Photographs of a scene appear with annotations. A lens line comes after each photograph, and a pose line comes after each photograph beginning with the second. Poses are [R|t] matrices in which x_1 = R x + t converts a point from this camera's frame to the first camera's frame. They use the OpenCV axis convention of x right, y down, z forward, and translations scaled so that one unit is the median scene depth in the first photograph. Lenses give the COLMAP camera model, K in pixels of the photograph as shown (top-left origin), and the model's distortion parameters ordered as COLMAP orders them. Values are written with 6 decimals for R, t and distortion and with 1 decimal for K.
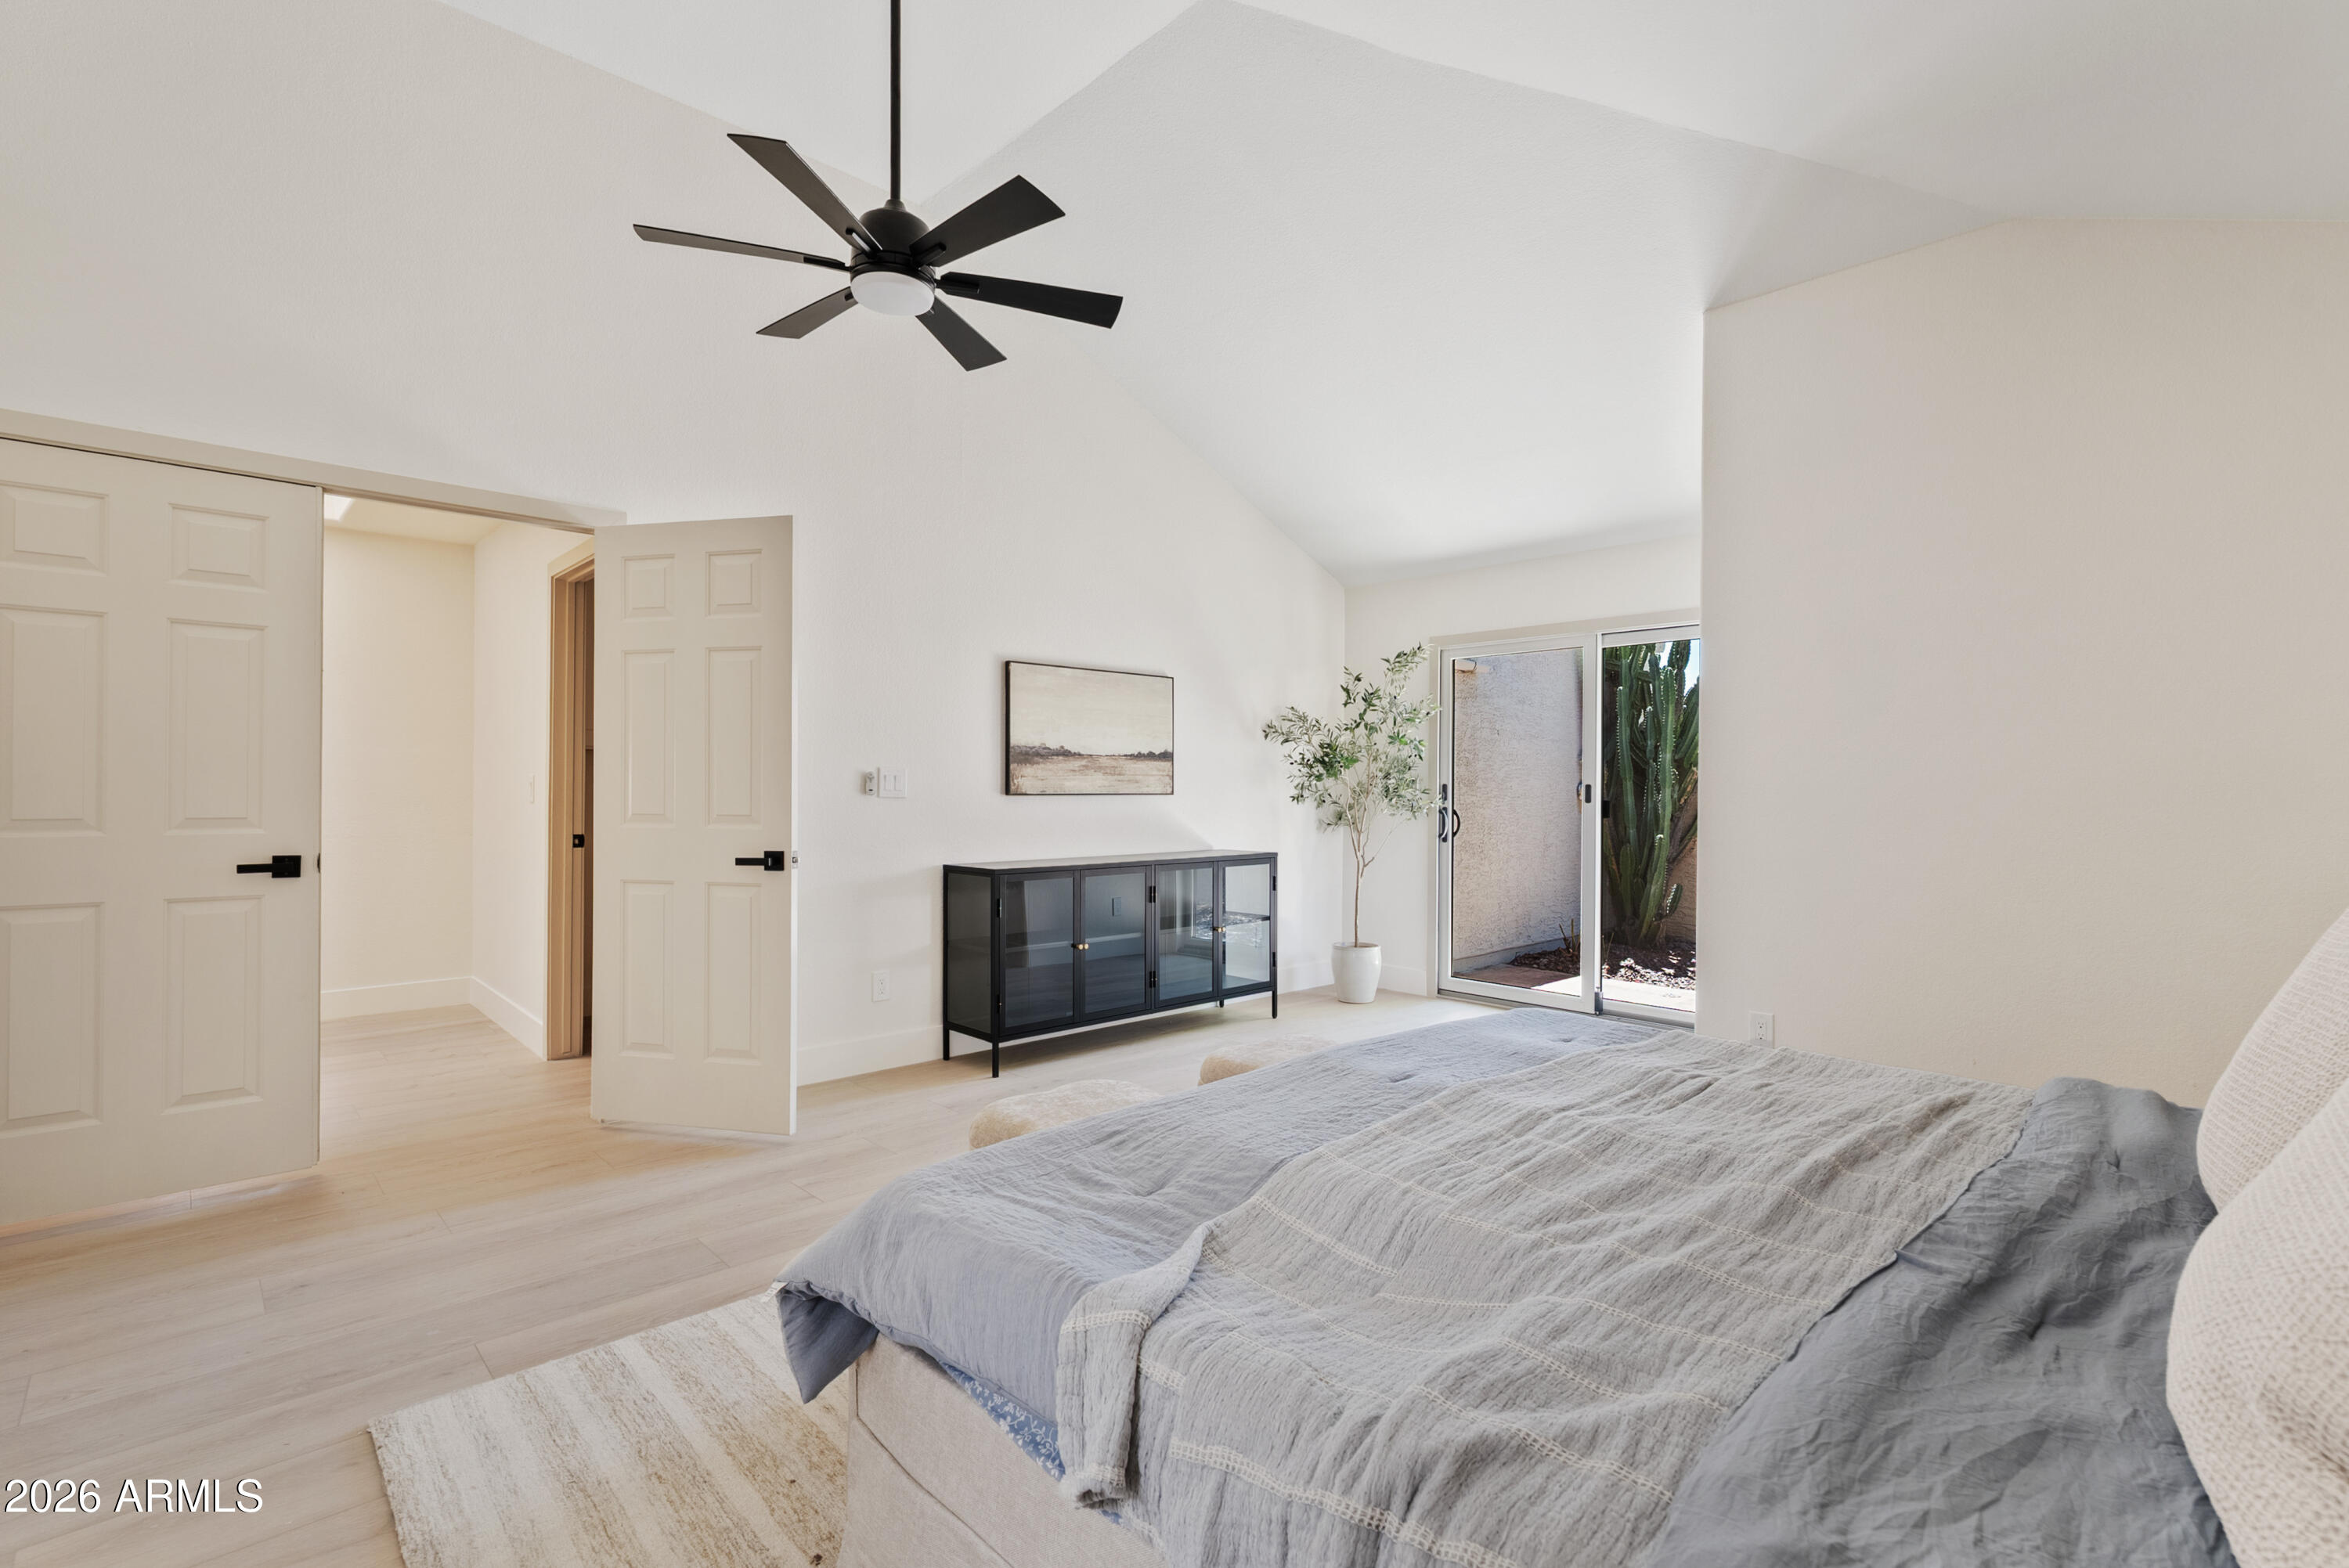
lens RADIAL K [[1068.0, 0, 1178.5], [0, 1068.0, 793.9], [0, 0, 1]] dist [-0.003135, 0.001285]
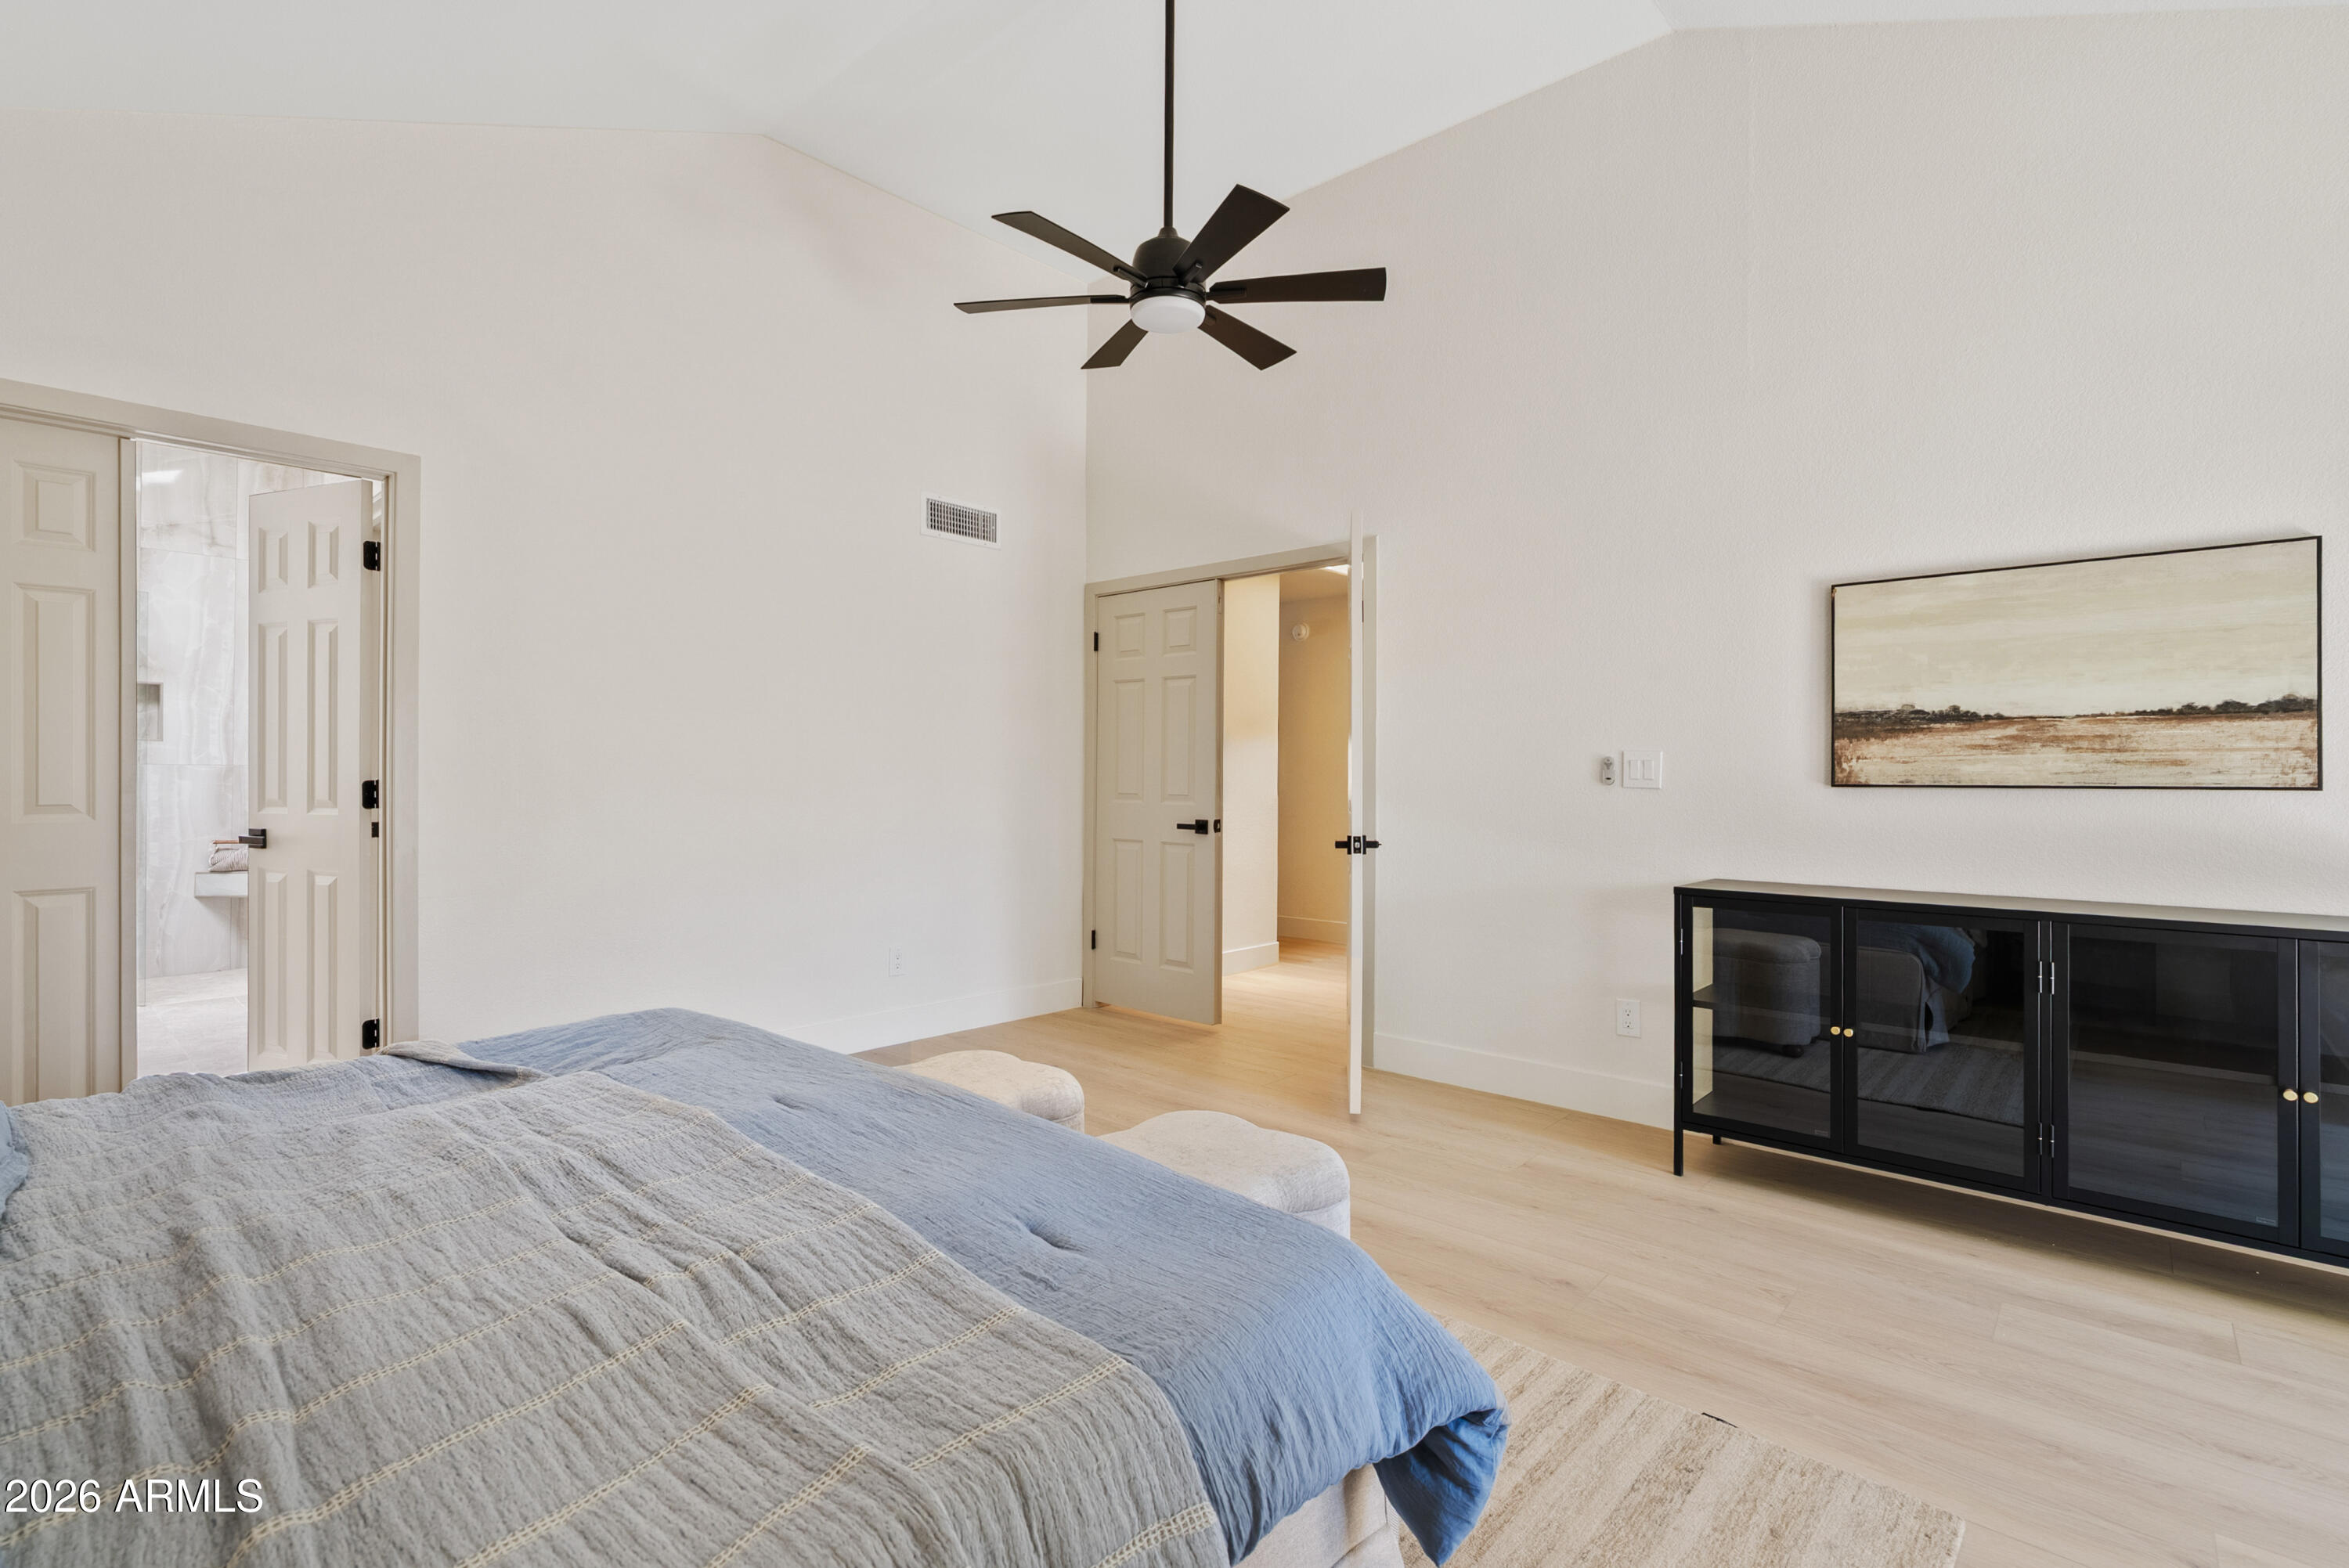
lens RADIAL K [[1068.0, 0, 1176.3], [0, 1068.0, 774.9], [0, 0, 1]] dist [-0.003135, 0.001285]
pose [[0.084265, -0.009541, -0.996398, 0.457874], [-0.012481, 0.999866, -0.010629, 0.005737], [0.996365, 0.013332, 0.084134, 0.524063]]
